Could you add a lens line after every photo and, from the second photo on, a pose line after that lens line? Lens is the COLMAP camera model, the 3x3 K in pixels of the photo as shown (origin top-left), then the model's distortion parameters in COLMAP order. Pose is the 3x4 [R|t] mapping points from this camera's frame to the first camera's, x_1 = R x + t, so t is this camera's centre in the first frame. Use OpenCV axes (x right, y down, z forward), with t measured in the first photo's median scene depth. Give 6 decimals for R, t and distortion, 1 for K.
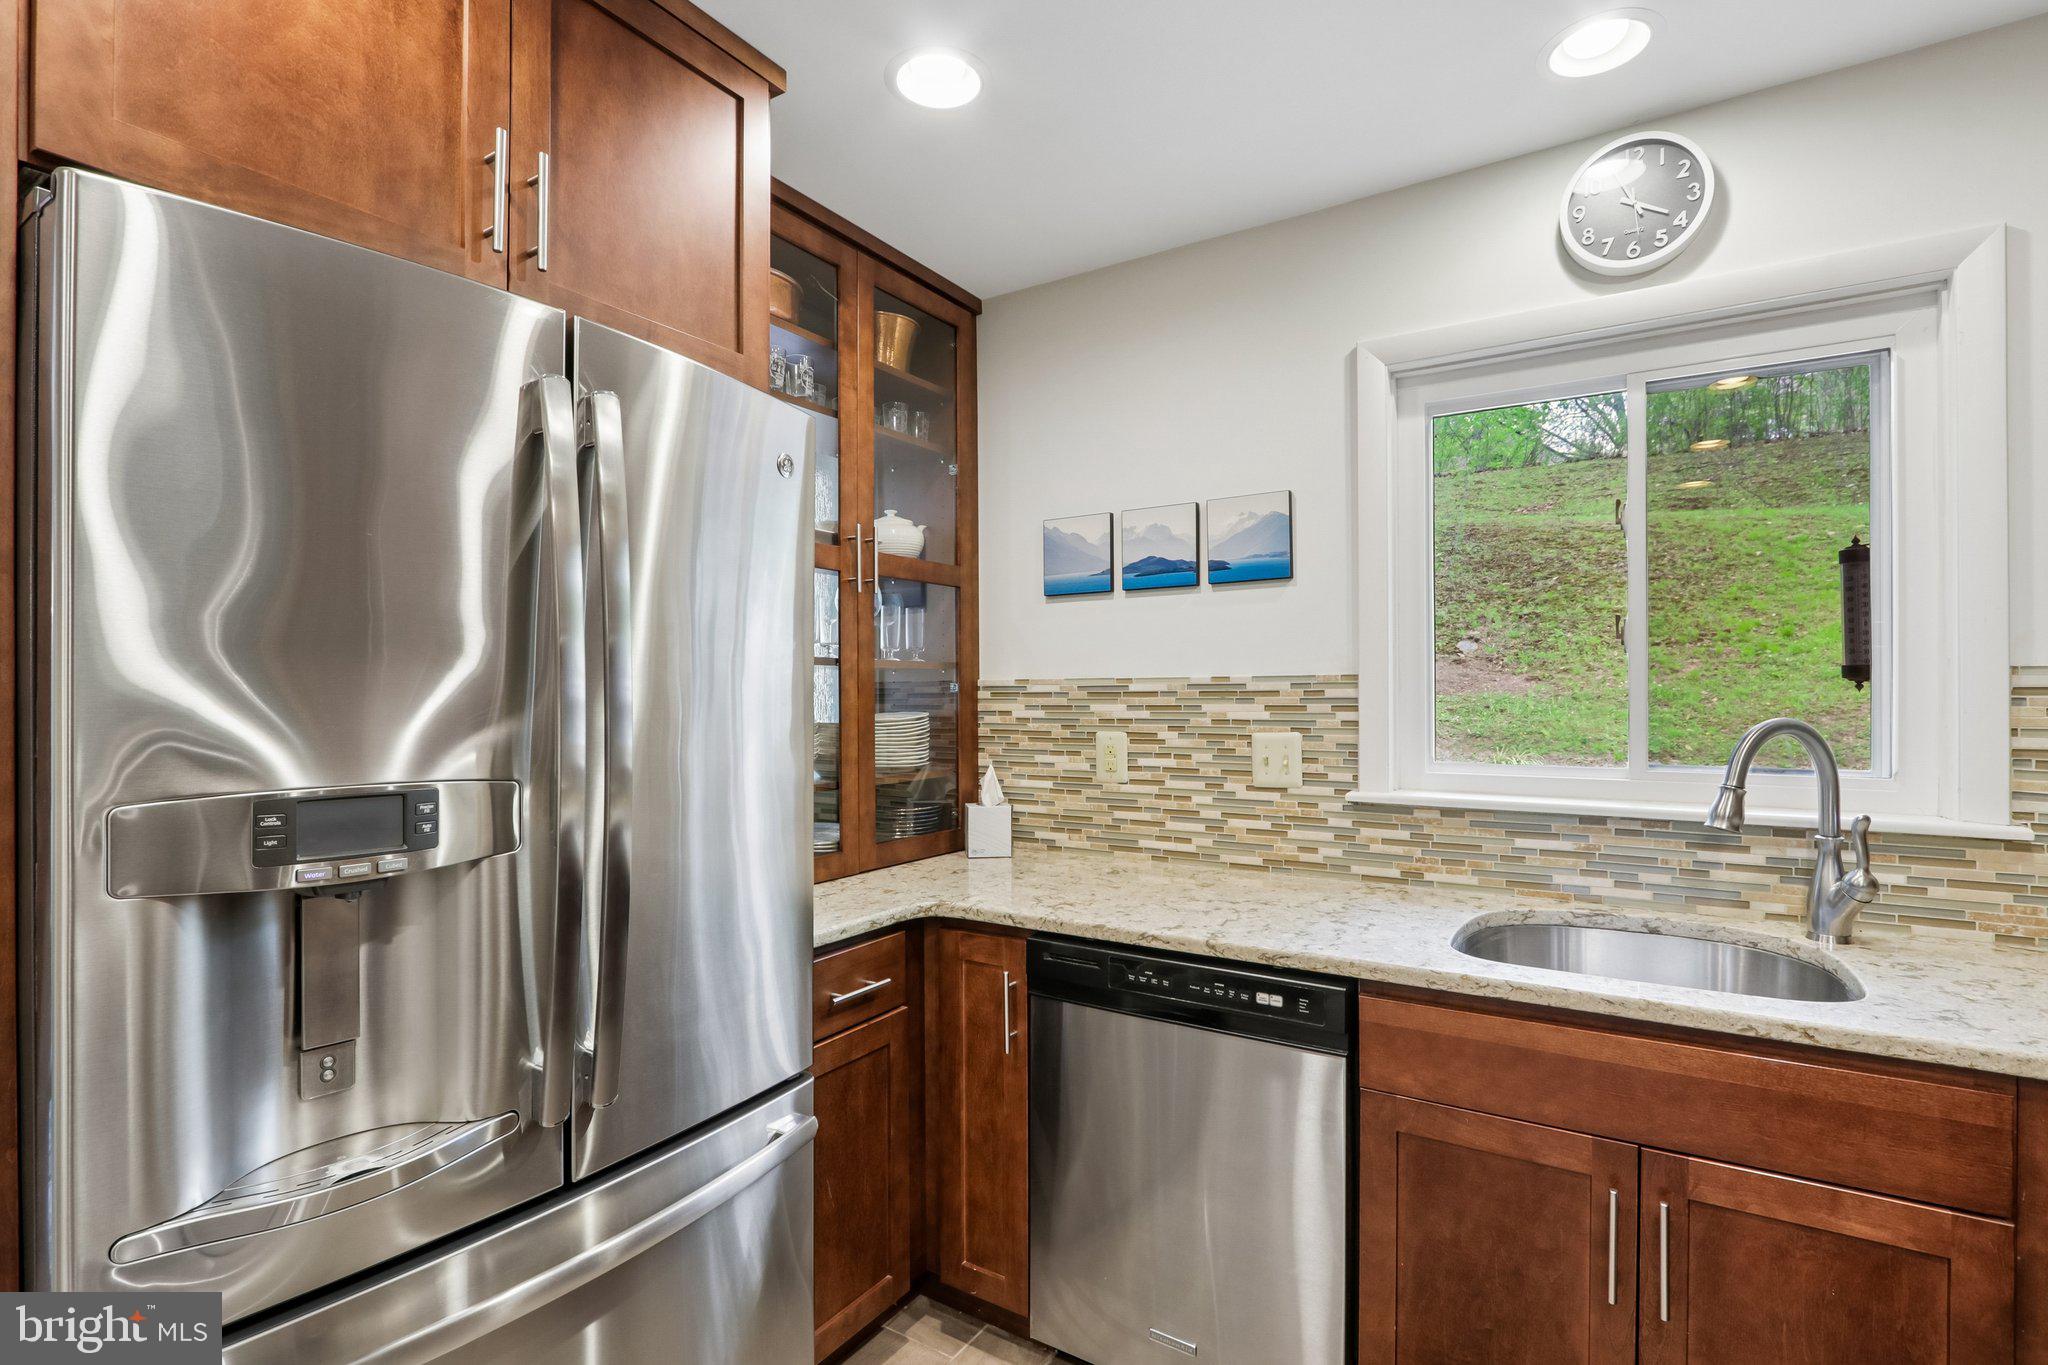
lens RADIAL K [[976.9, 0, 995.4], [0, 976.9, 692.0], [0, 0, 1]] dist [-0.015299, 0.001570]
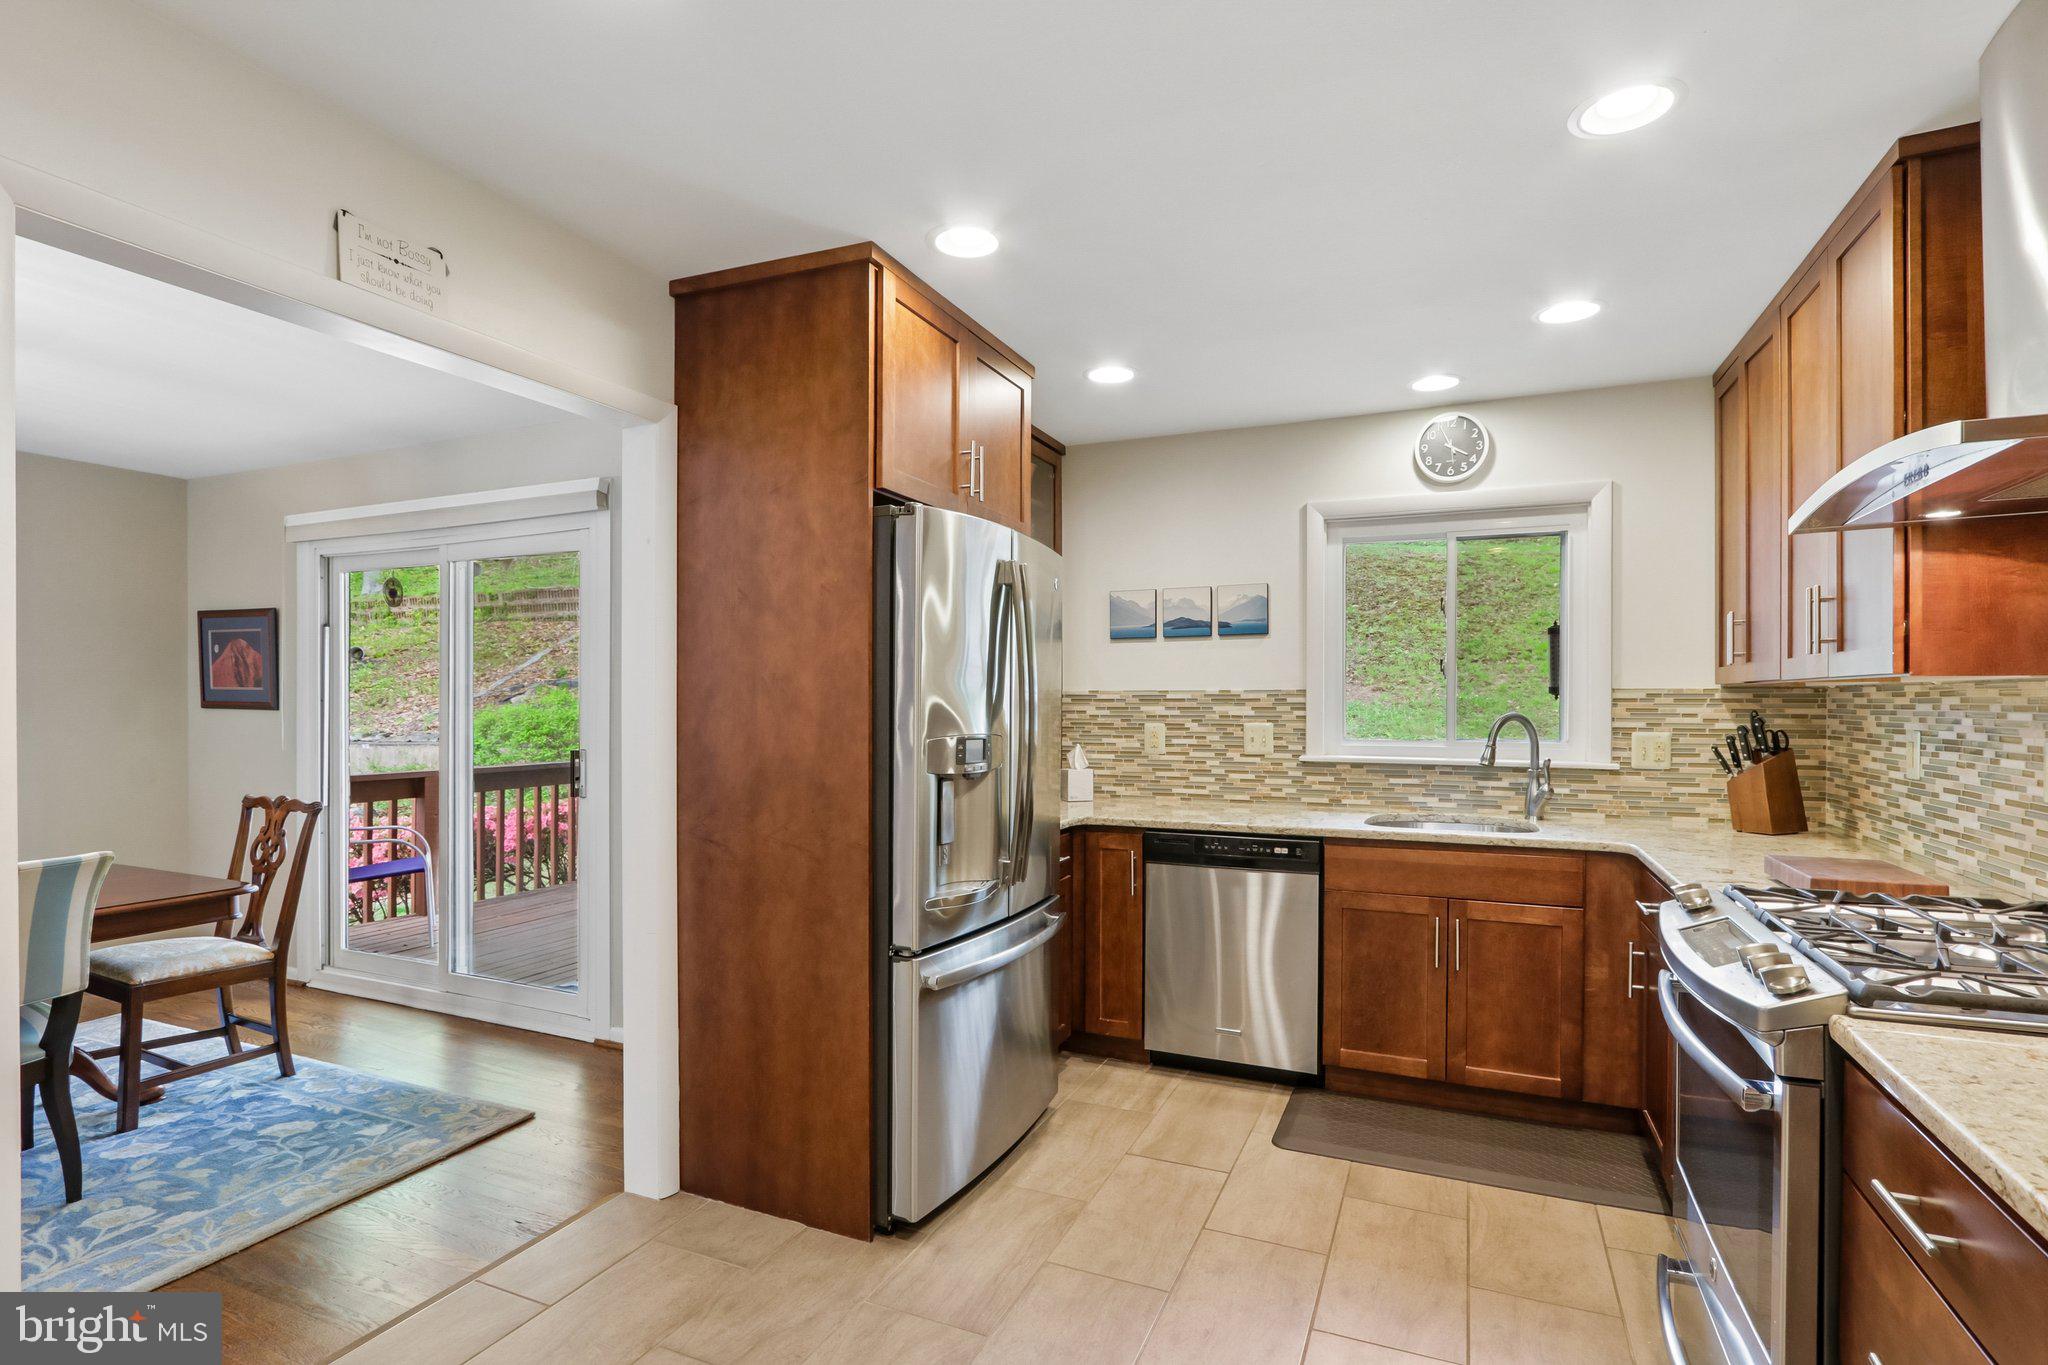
lens RADIAL K [[976.9, 0, 1007.8], [0, 976.9, 704.6], [0, 0, 1]] dist [-0.015299, 0.001570]
pose [[0.989112, 0.003601, 0.147123, -0.482560], [-0.004471, 0.999974, 0.005585, 0.001834], [-0.147099, -0.006182, 0.989102, -0.767888]]
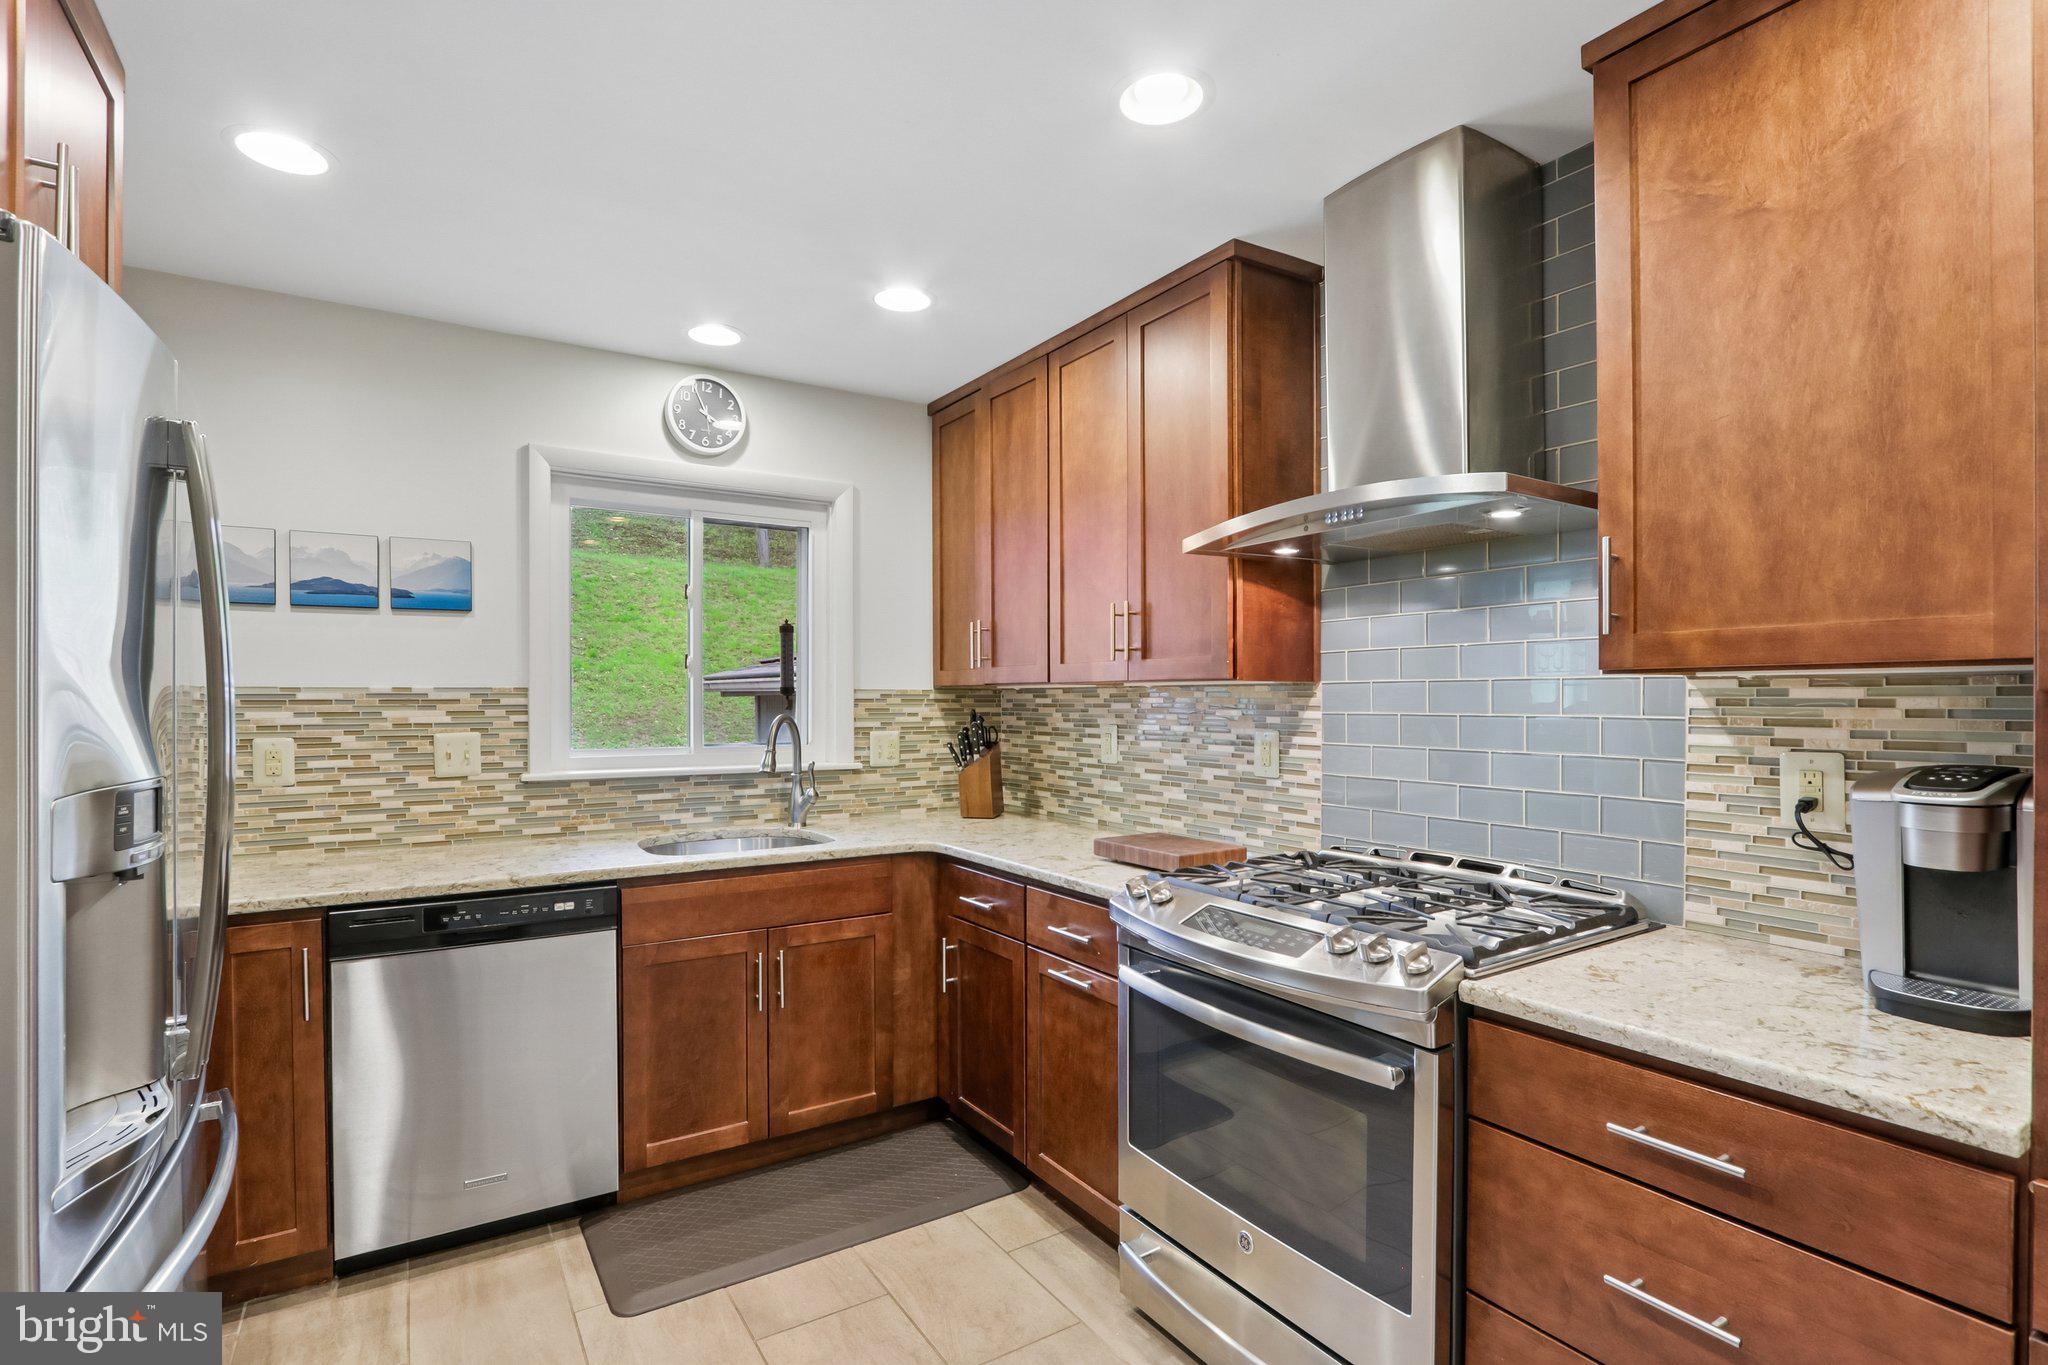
lens RADIAL K [[976.9, 0, 1018.5], [0, 976.9, 704.8], [0, 0, 1]] dist [-0.015299, 0.001570]
pose [[0.420702, -0.001728, 0.907197, -0.644450], [-0.001522, 0.999995, 0.002610, 0.001328], [-0.907198, -0.002479, 0.420697, -0.214416]]
